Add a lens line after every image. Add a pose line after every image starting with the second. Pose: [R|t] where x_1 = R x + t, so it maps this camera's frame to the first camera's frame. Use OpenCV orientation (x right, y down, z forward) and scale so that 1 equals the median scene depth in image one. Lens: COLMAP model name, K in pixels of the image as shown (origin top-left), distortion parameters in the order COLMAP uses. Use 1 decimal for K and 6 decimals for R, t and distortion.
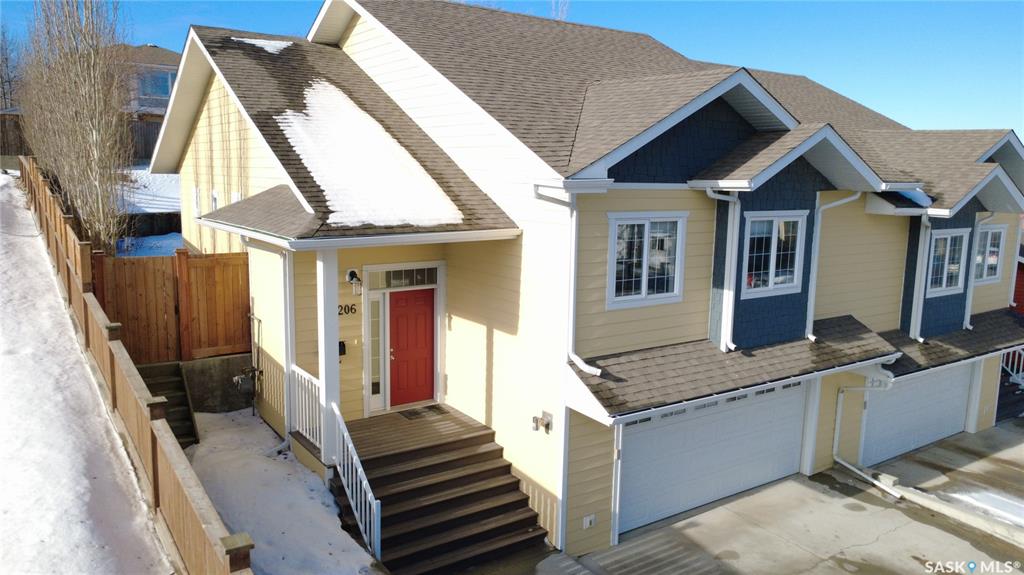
lens RADIAL K [[747.3, 0, 508.9], [0, 747.3, 285.5], [0, 0, 1]] dist [-0.002004, -0.001431]
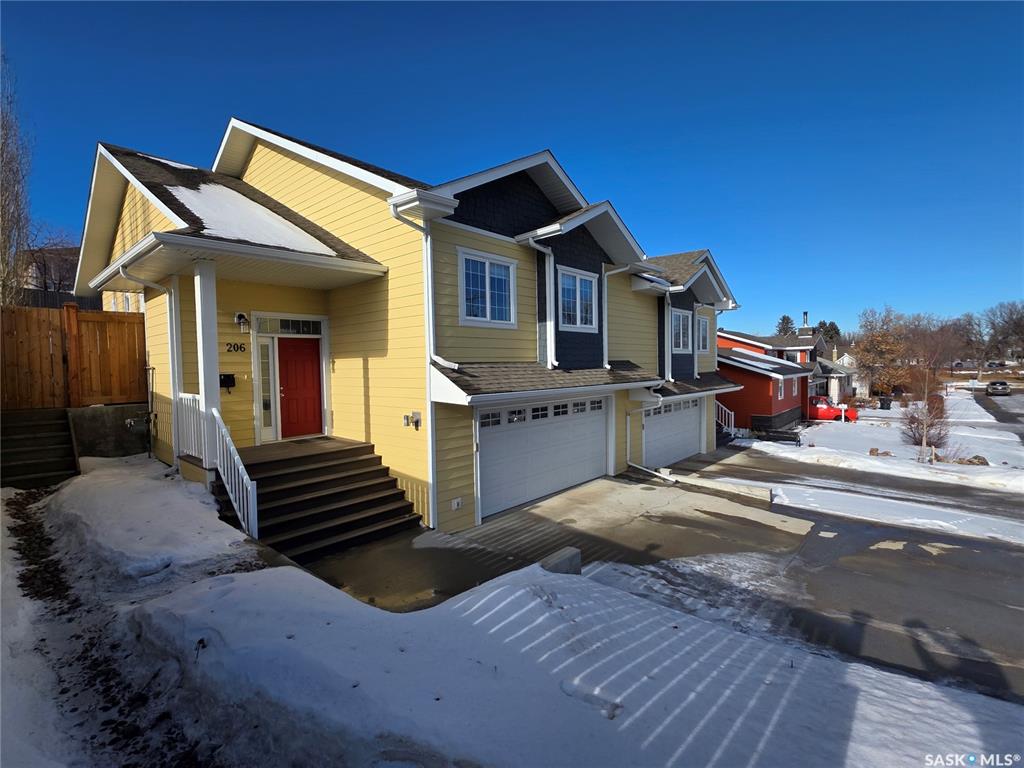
lens RADIAL K [[473.9, 0, 508.9], [0, 473.9, 383.6], [0, 0, 1]] dist [0.000555, -0.000194]
pose [[0.971249, -0.046003, 0.233579, 0.018387], [0.072713, 0.991591, -0.107054, 0.194920], [-0.226690, 0.120960, 0.966427, 0.203228]]
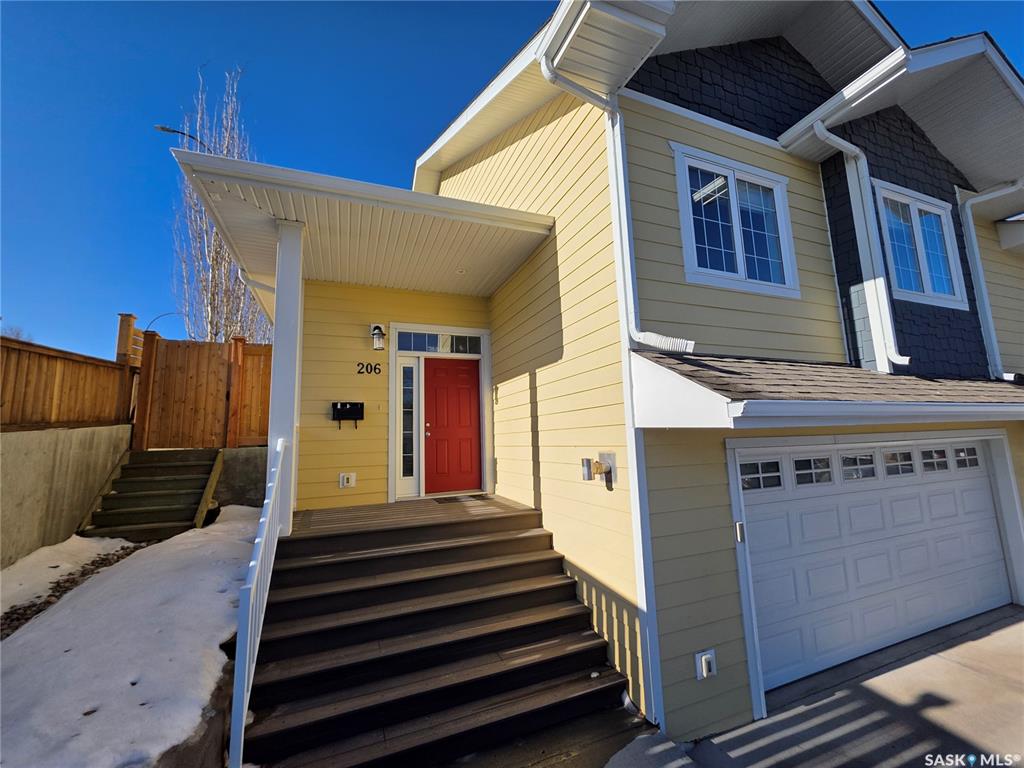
lens RADIAL K [[408.8, 0, 510.8], [0, 408.8, 384.2], [0, 0, 1]] dist [0.001588, 0.000066]
pose [[0.974632, -0.079546, -0.209199, 0.044457], [0.016969, 0.958282, -0.285319, 0.188737], [0.223167, 0.274531, 0.935323, 0.588607]]
